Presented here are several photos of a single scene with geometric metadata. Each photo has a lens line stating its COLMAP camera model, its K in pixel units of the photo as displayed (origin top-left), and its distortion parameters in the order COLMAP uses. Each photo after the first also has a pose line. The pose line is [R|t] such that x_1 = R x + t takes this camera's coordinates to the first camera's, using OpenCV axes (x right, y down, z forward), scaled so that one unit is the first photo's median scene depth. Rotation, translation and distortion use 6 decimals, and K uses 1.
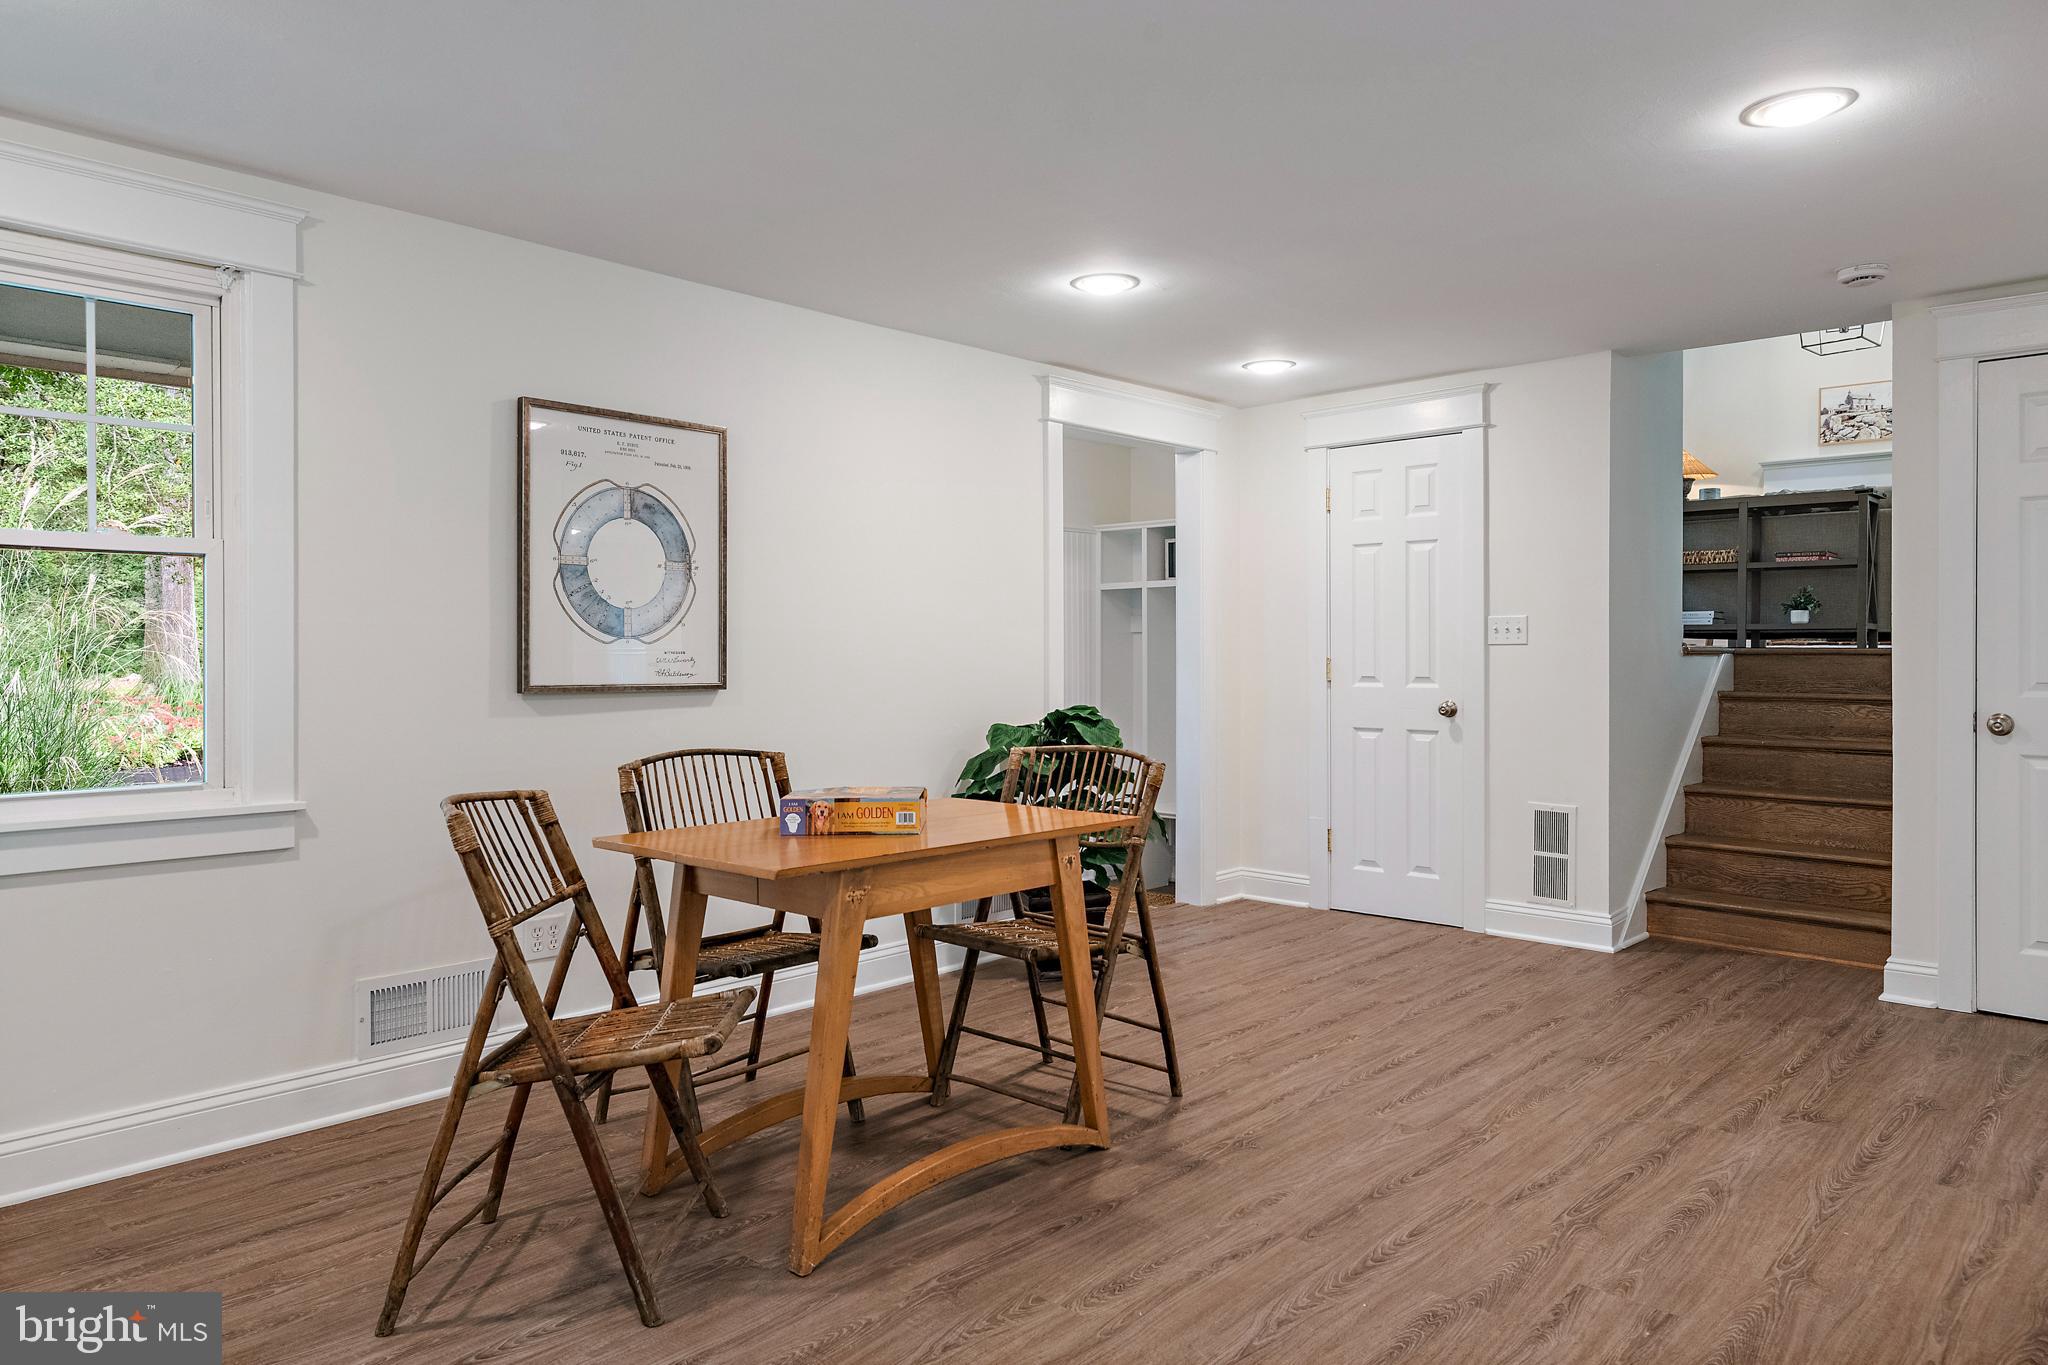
lens RADIAL K [[1318.5, 0, 1023.5], [0, 1318.5, 654.5], [0, 0, 1]] dist [0.008335, 0.002236]
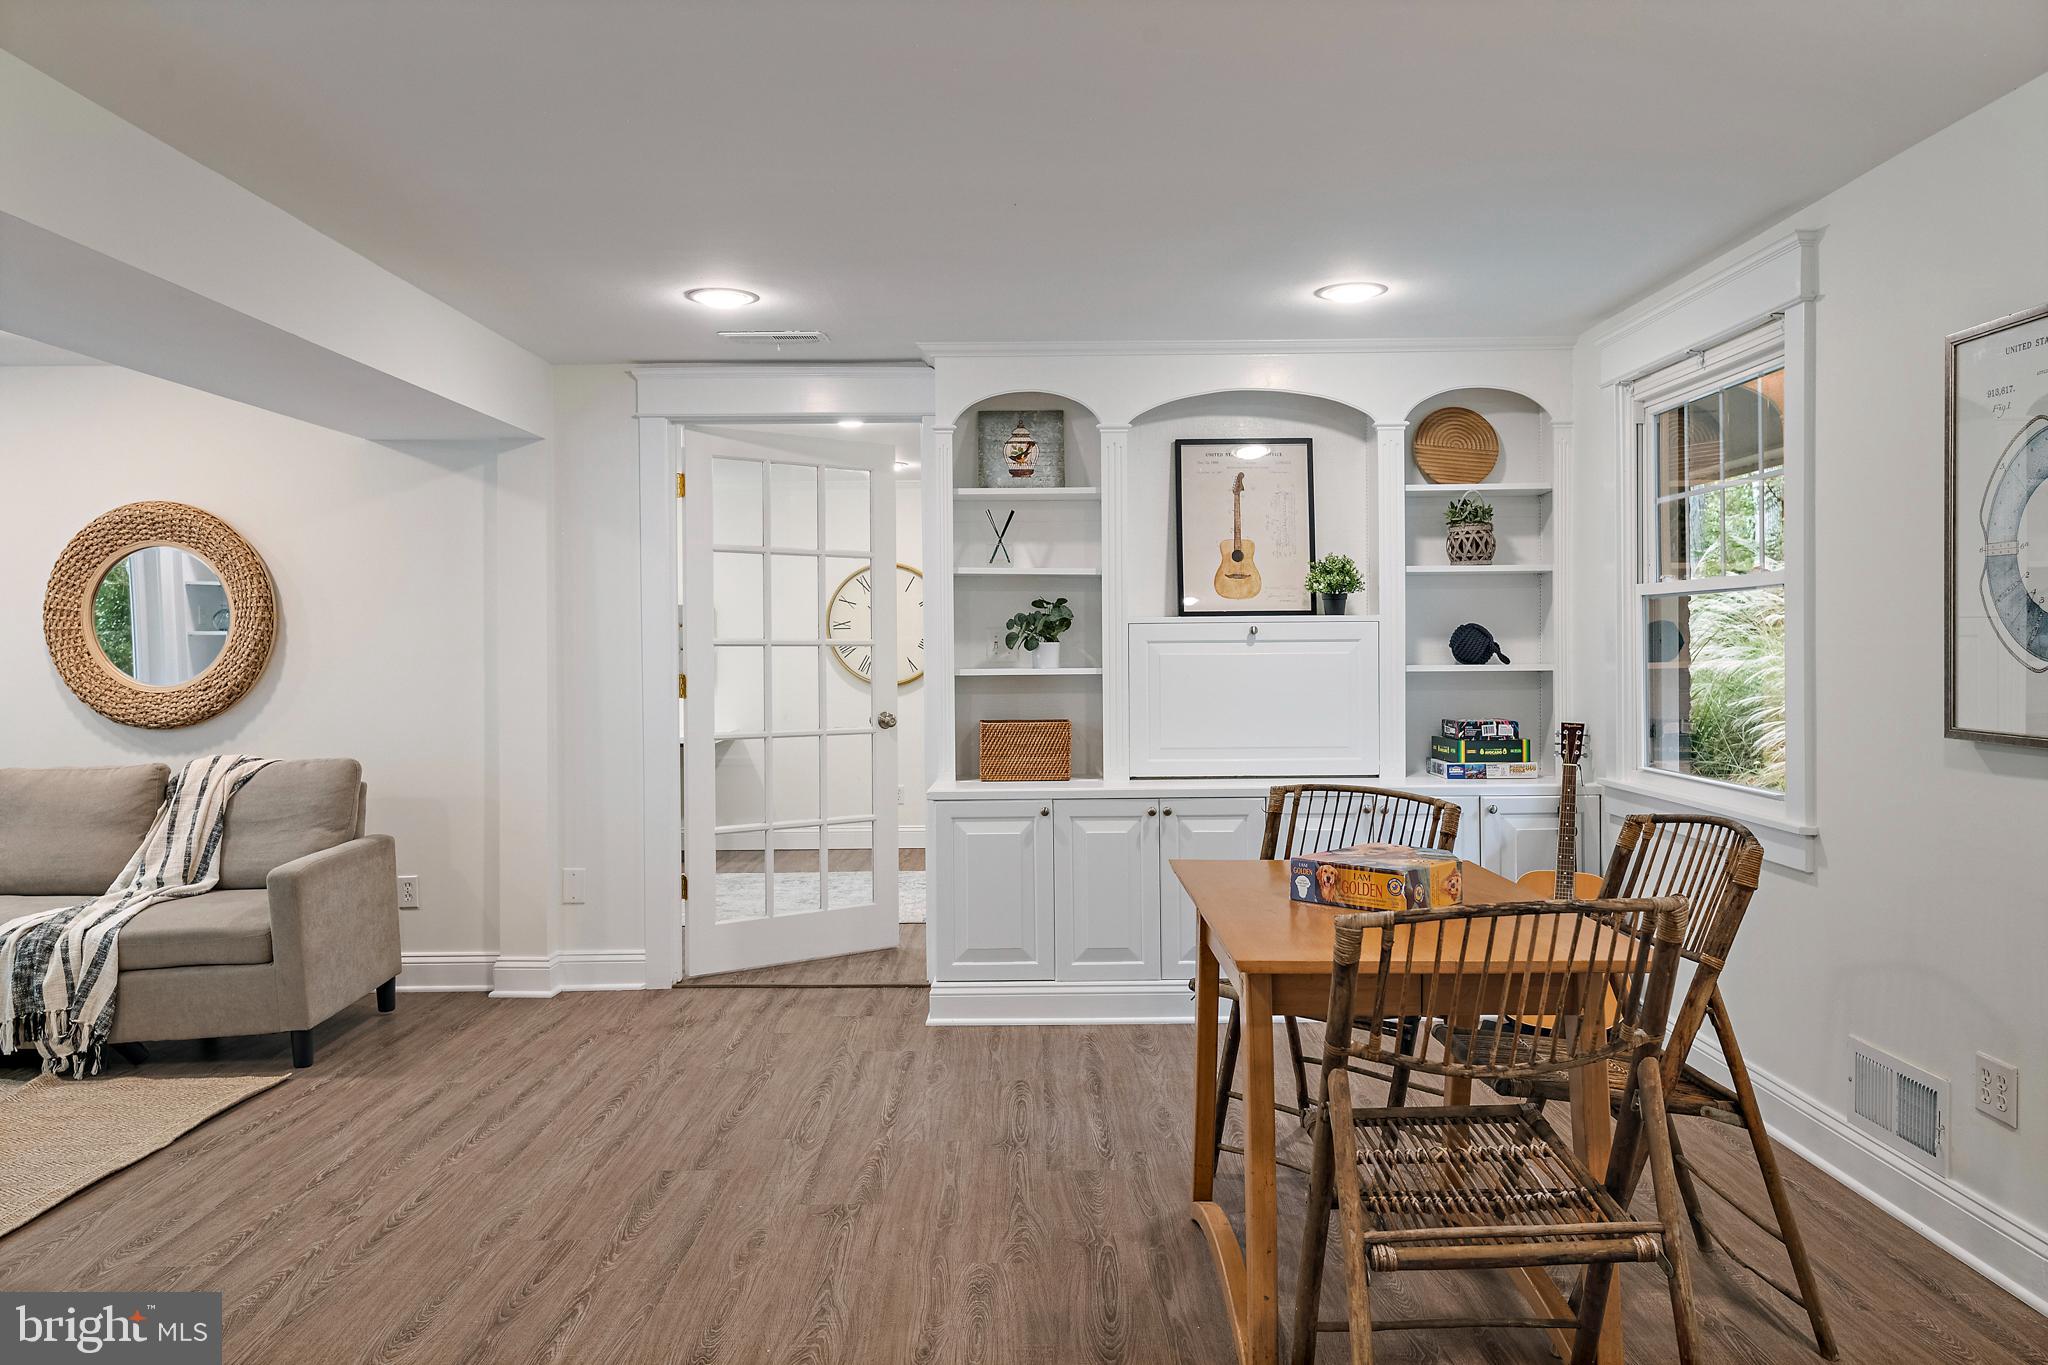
lens RADIAL K [[1429.7, 0, 1035.0], [0, 1429.7, 650.2], [0, 0, 1]] dist [0.010740, -0.001897]
pose [[-0.725058, 0.007371, -0.688649, 0.543789], [0.006748, 0.999971, 0.003599, -0.025998], [0.688655, -0.002037, -0.725086, 1.225645]]
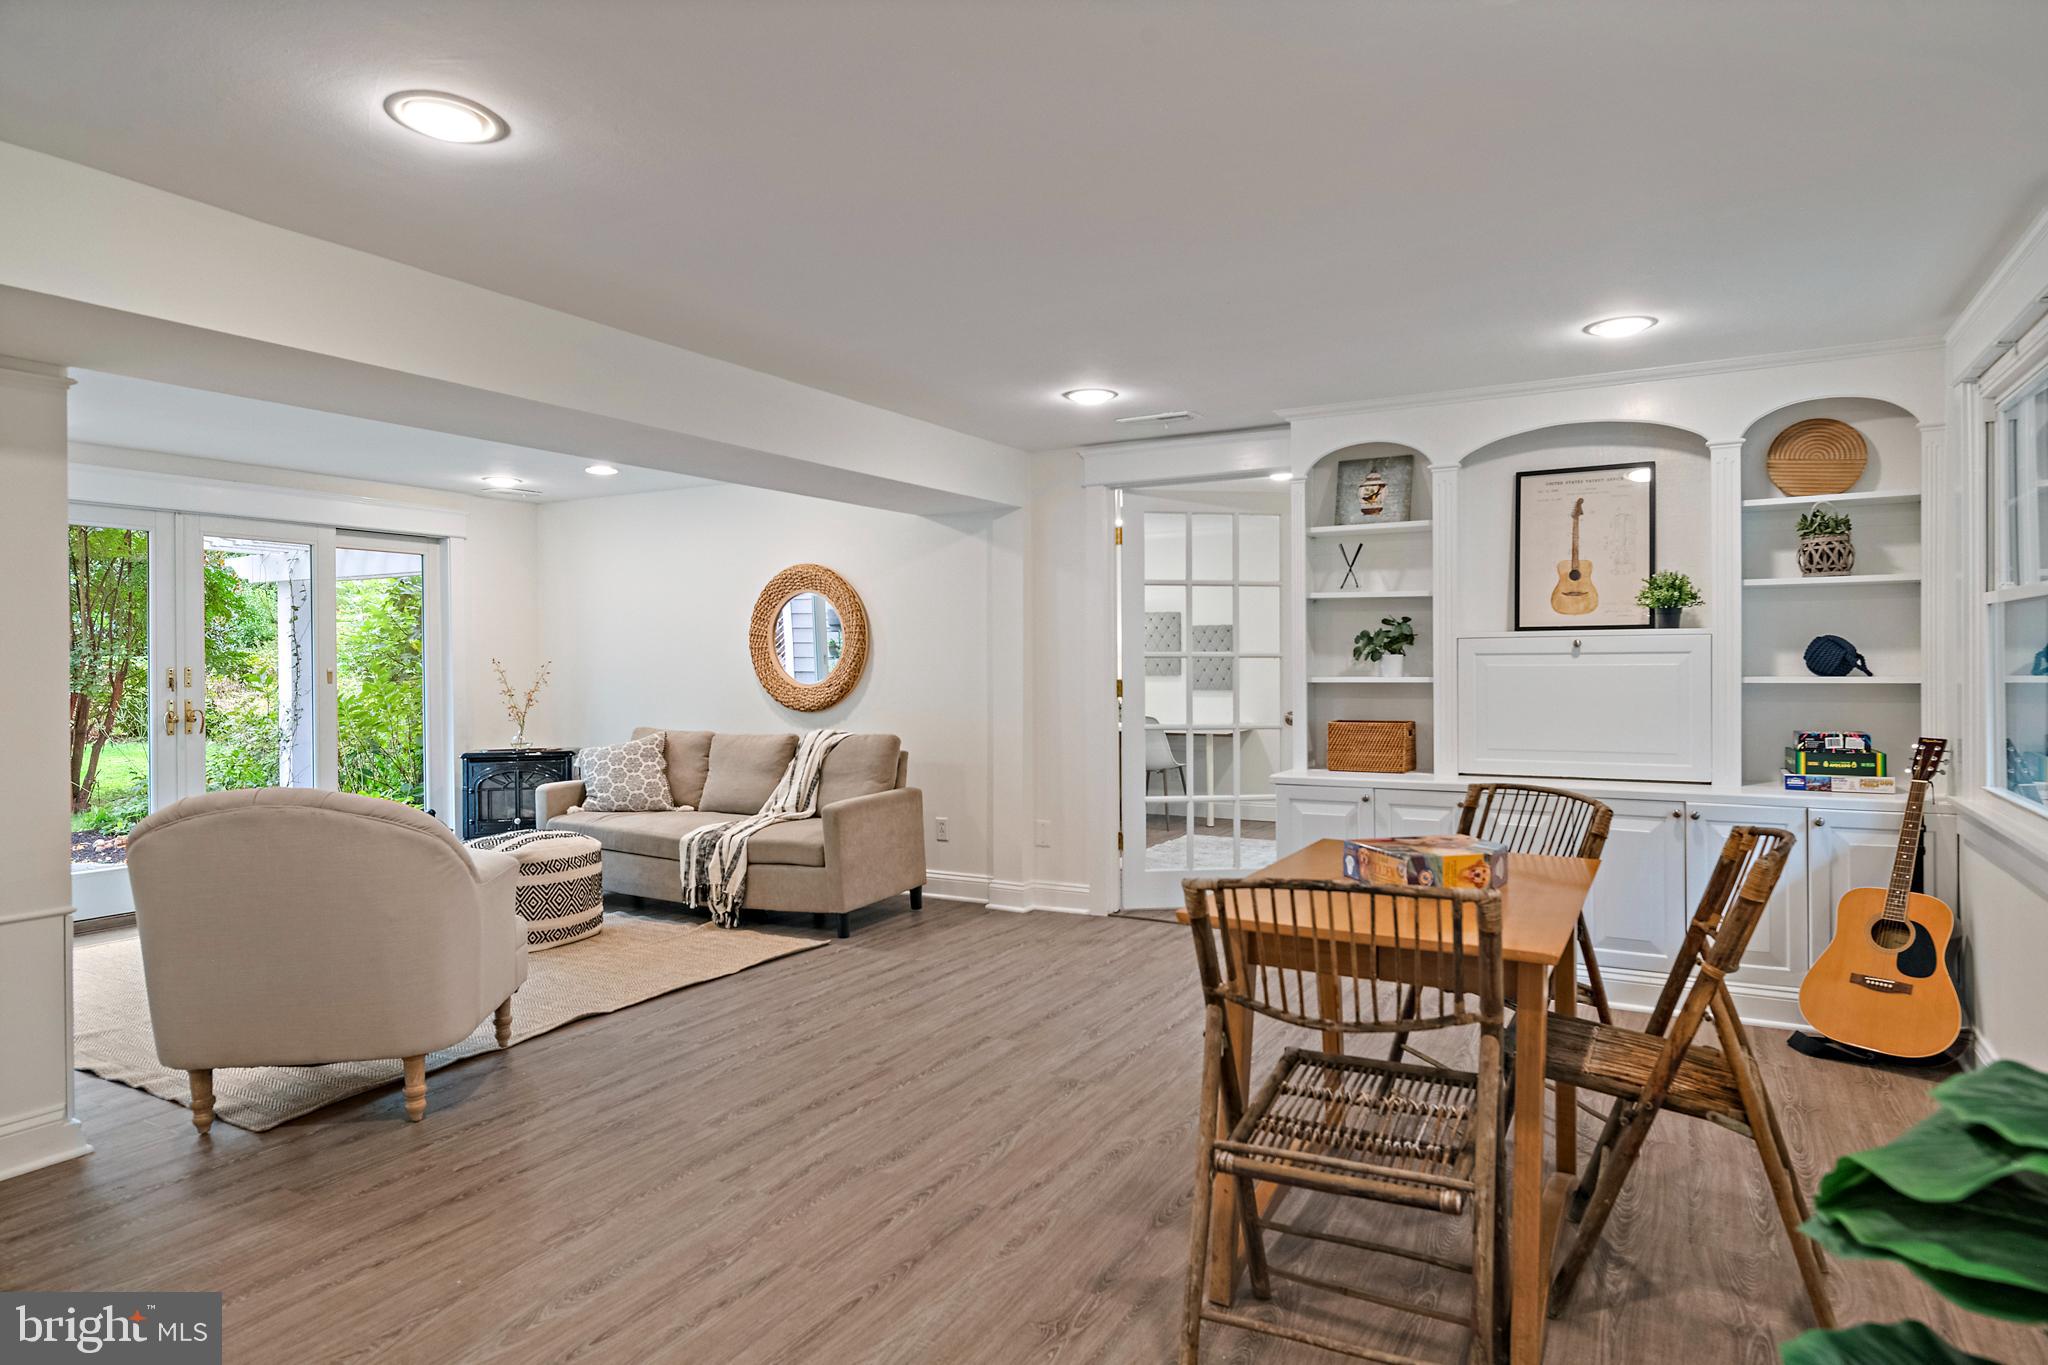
lens RADIAL K [[1175.1, 0, 1037.6], [0, 1175.1, 663.0], [0, 0, 1]] dist [0.004075, 0.000041]
pose [[-0.968163, 0.007340, -0.250214, 0.297433], [0.006832, 0.999972, 0.002902, -0.025715], [0.250228, 0.001100, -0.968186, 1.423806]]
